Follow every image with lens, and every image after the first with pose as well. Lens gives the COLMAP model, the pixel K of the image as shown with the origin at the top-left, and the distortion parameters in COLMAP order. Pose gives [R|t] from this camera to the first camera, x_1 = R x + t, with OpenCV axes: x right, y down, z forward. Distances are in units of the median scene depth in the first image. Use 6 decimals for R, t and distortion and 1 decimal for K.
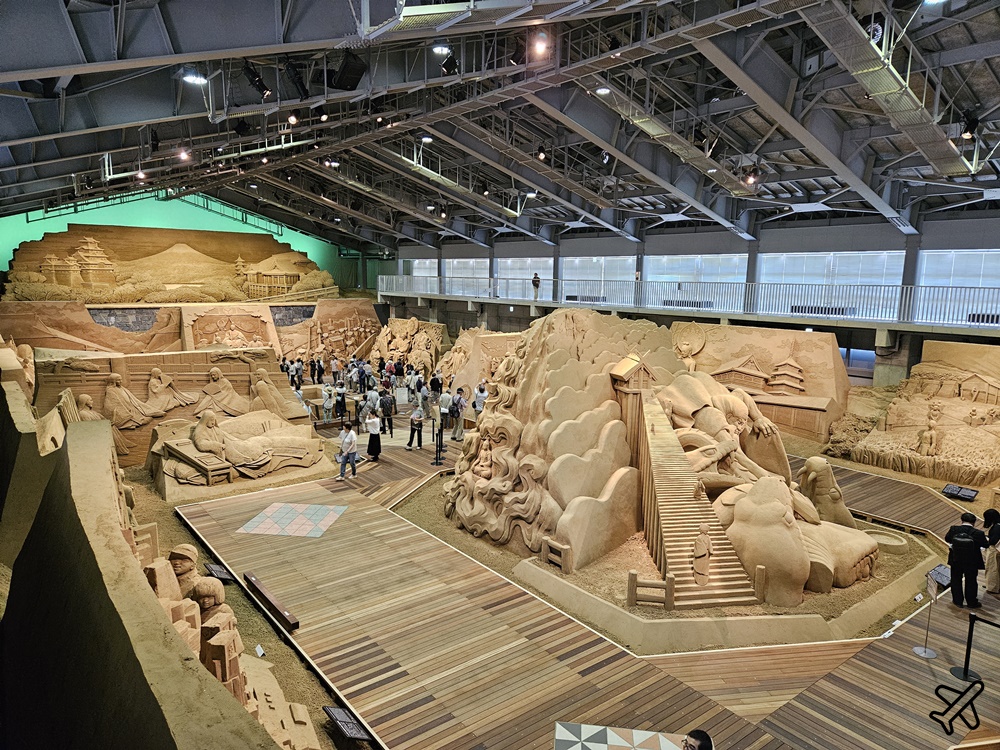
lens RADIAL K [[657.0, 0, 499.9], [0, 657.0, 386.8], [0, 0, 1]] dist [0.079617, -0.059726]
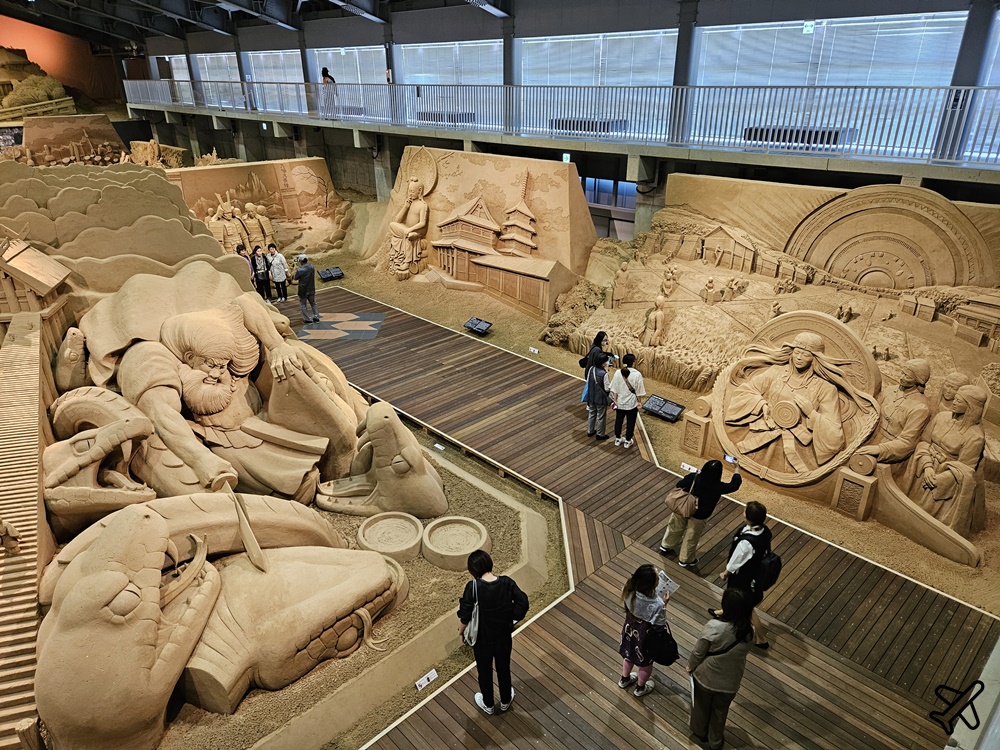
lens RADIAL K [[657.0, 0, 499.9], [0, 657.0, 386.8], [0, 0, 1]] dist [0.079617, -0.059726]
pose [[0.995119, -0.063482, 0.075549, 0.236367], [0.040967, 0.962279, 0.268964, -0.029551], [-0.089774, -0.264556, 0.960183, 0.182219]]
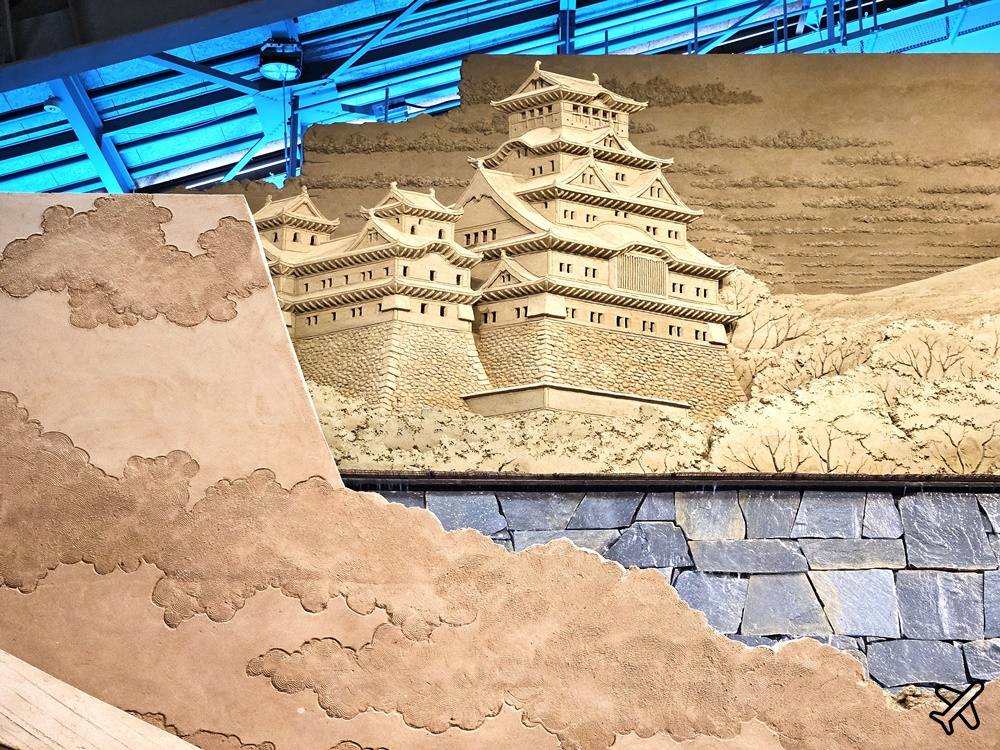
lens RADIAL K [[1872.9, 0, 500.0], [0, 1872.9, 375.0], [0, 0, 1]] dist [-0.013060, 0.041730]
pose [[0.768790, -0.205299, -0.605652, -0.505840], [-0.107766, 0.891935, -0.439135, -0.027770], [0.630356, 0.402871, 0.663586, 0.933405]]
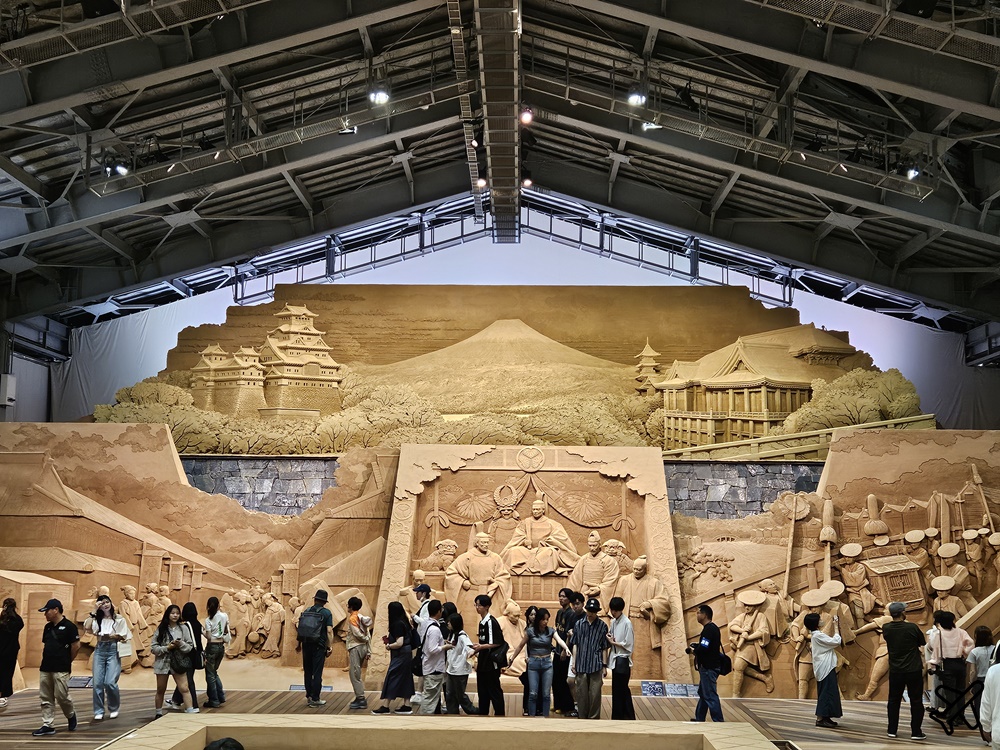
lens RADIAL K [[1132.6, 0, 486.1], [0, 1132.6, 376.8], [0, 0, 1]] dist [0.072029, 0.000974]
pose [[0.761280, -0.092800, -0.641749, -0.083302], [-0.108328, 0.957595, -0.266978, -0.003780], [0.639311, 0.272764, 0.718944, 0.683209]]
